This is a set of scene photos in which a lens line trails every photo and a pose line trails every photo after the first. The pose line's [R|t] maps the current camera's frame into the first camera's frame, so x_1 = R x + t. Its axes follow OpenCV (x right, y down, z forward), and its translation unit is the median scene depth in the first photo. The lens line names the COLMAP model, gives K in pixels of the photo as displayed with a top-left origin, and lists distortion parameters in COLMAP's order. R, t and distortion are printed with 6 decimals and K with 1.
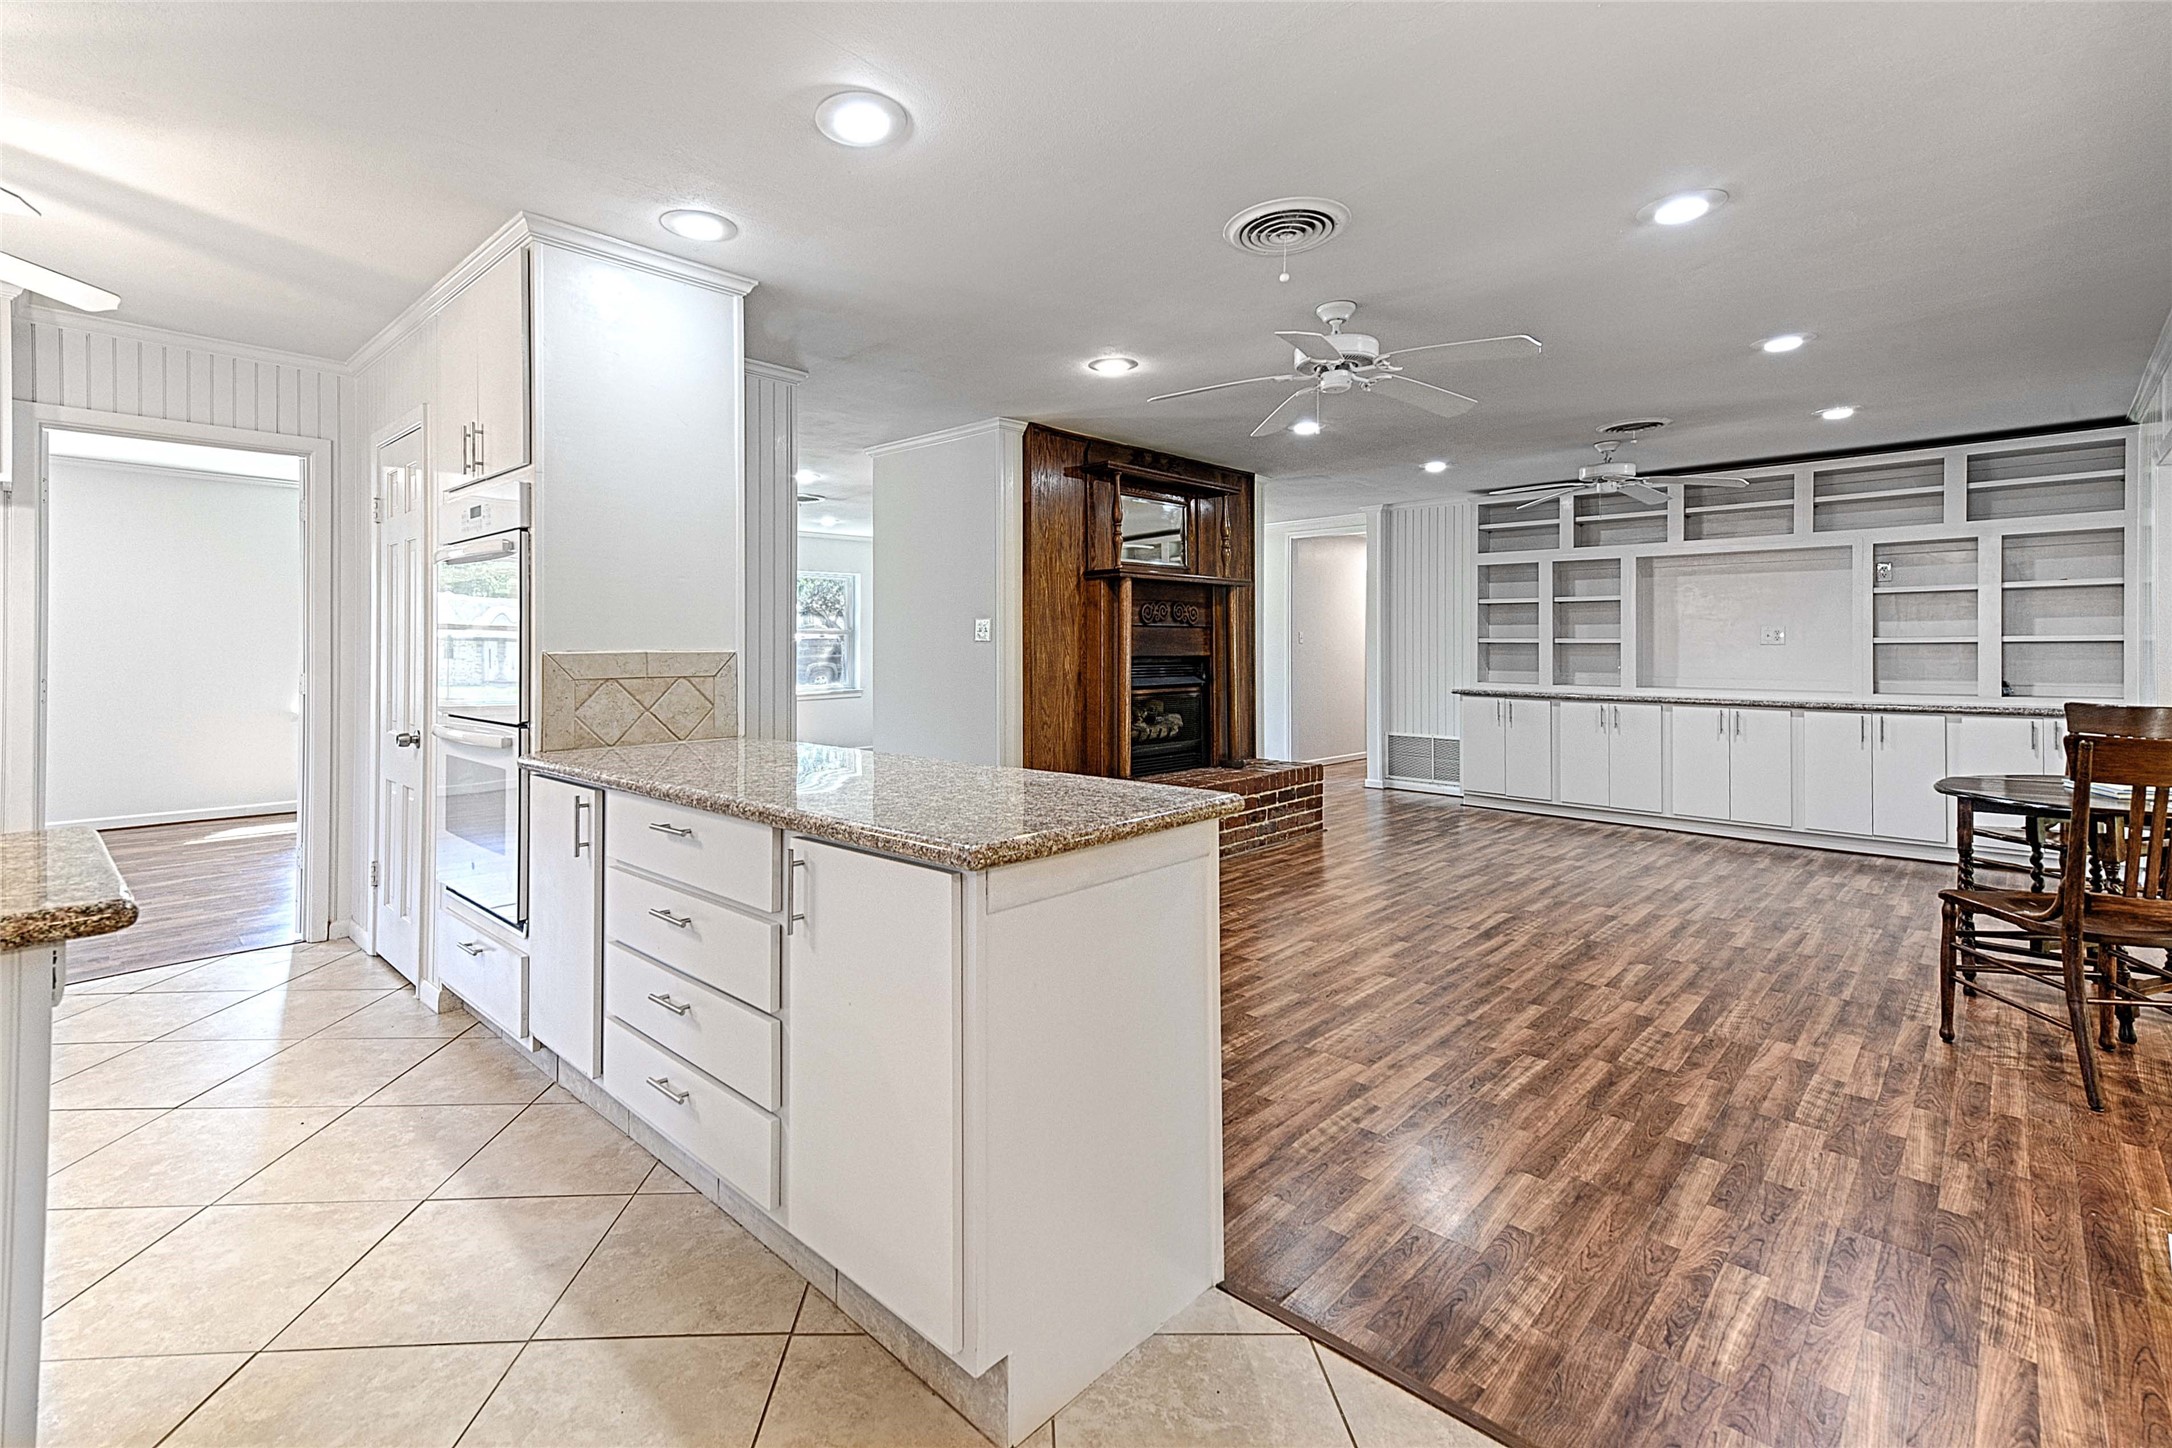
lens RADIAL K [[953.1, 0, 1015.7], [0, 953.1, 631.7], [0, 0, 1]] dist [0.025709, -0.000215]
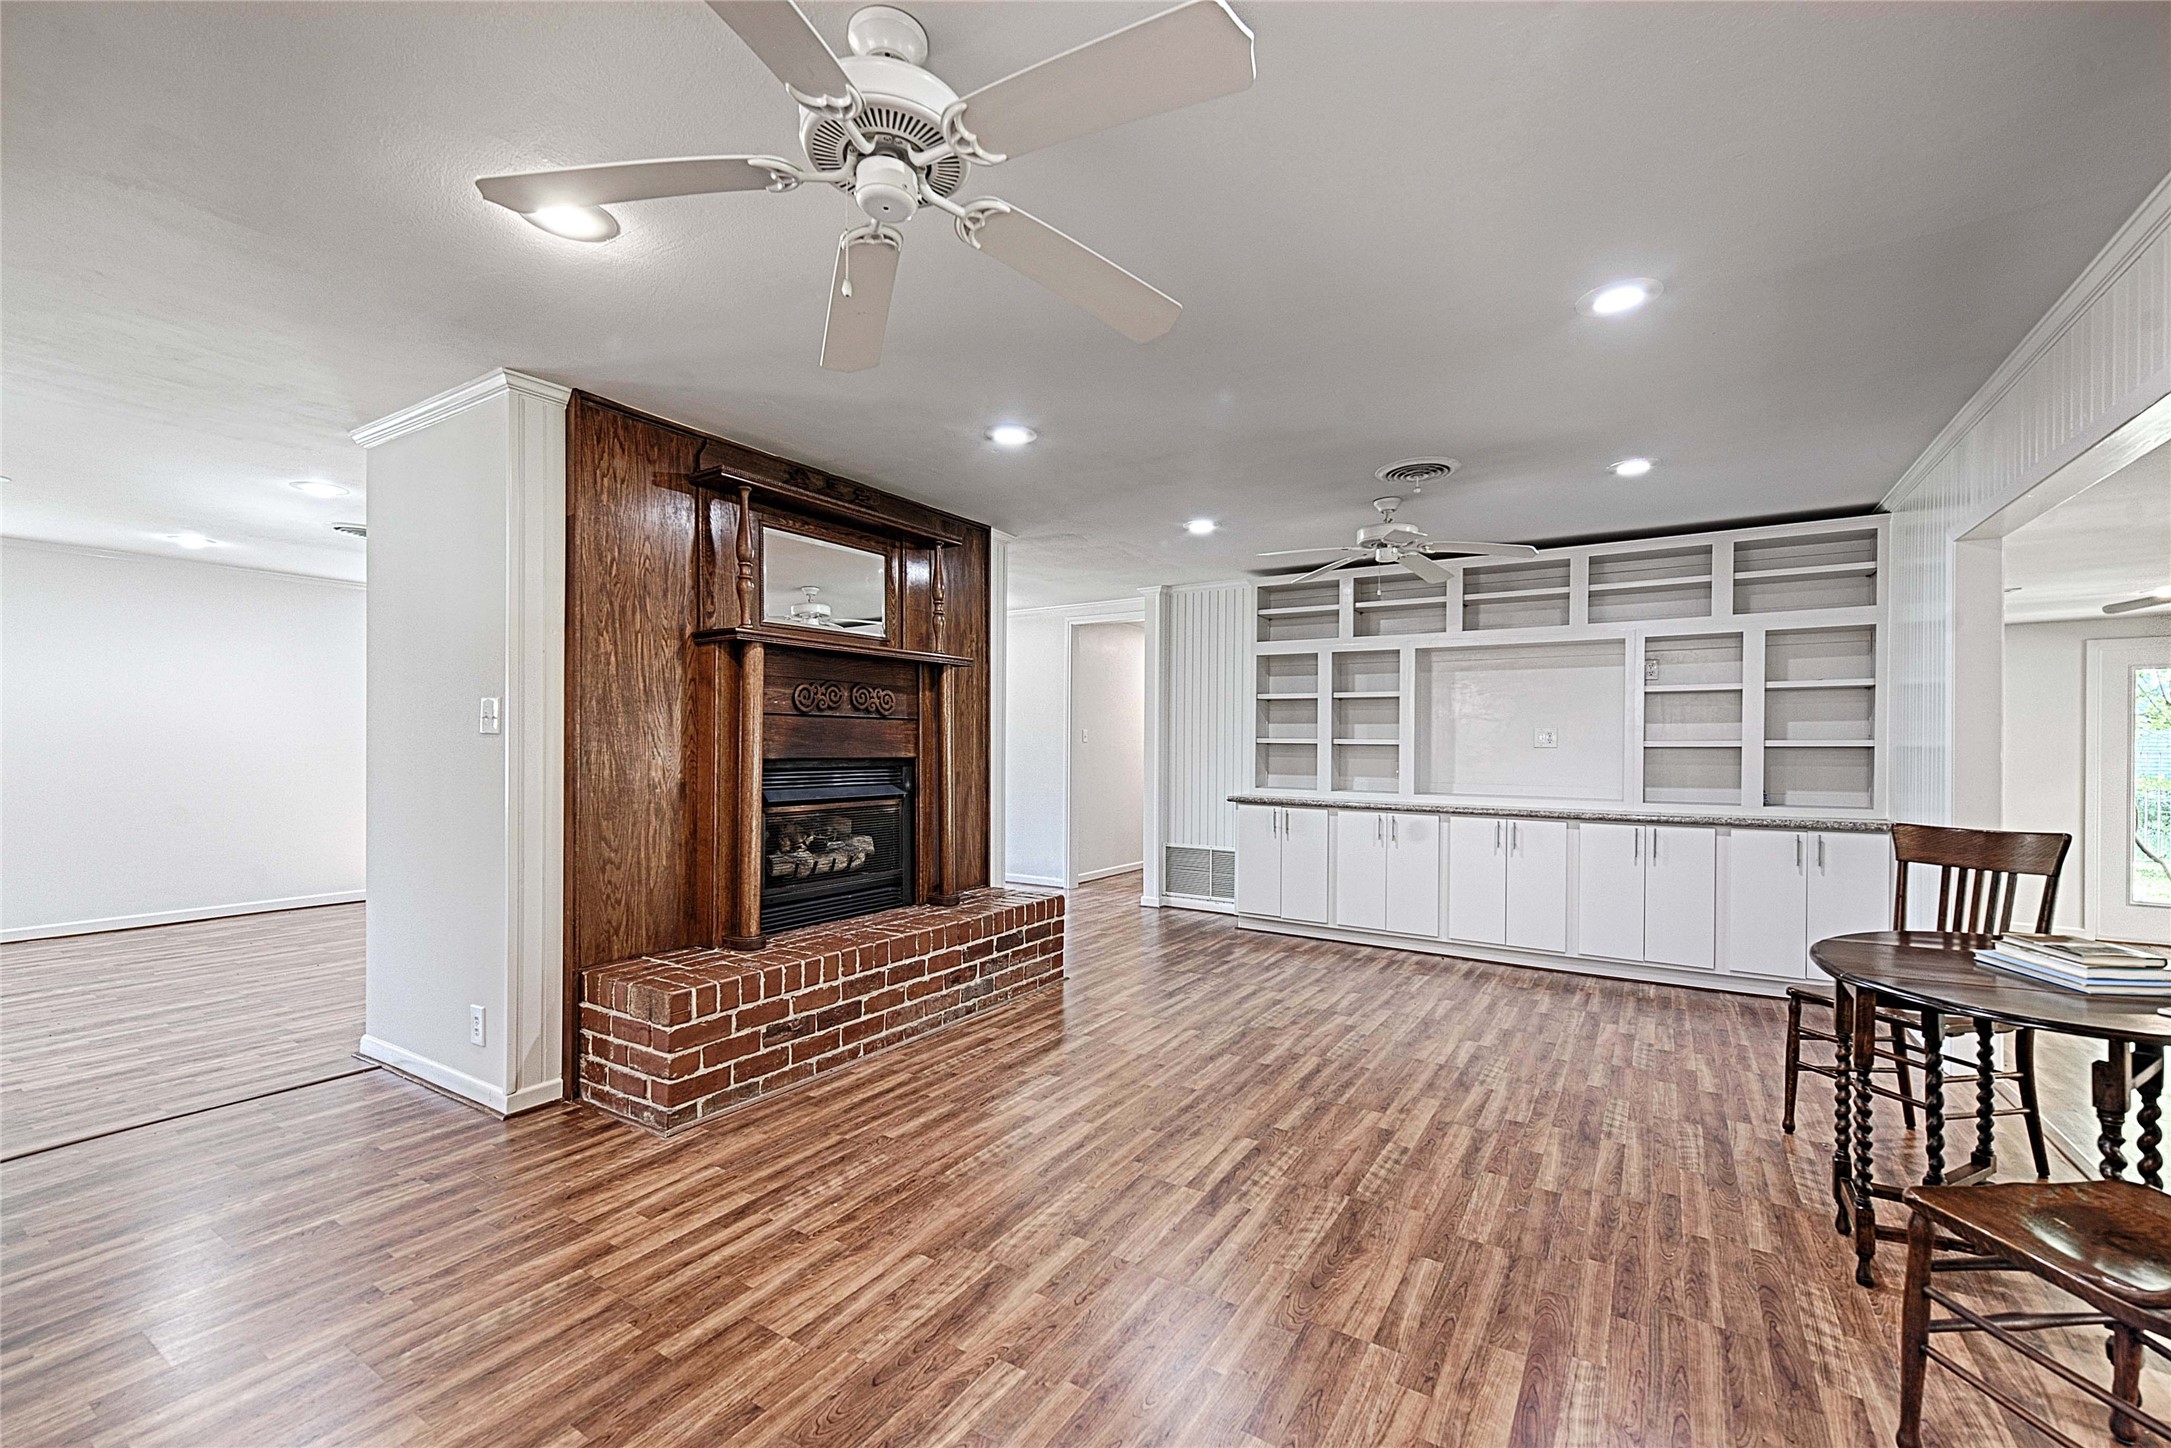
lens RADIAL K [[869.8, 0, 1085.5], [0, 869.8, 724.0], [0, 0, 1]] dist [0.001625, -0.000116]
pose [[0.976053, 0.013375, 0.217120, 0.185649], [-0.011815, 0.999894, -0.008481, 0.003165], [-0.217211, 0.005713, 0.976108, 0.302602]]
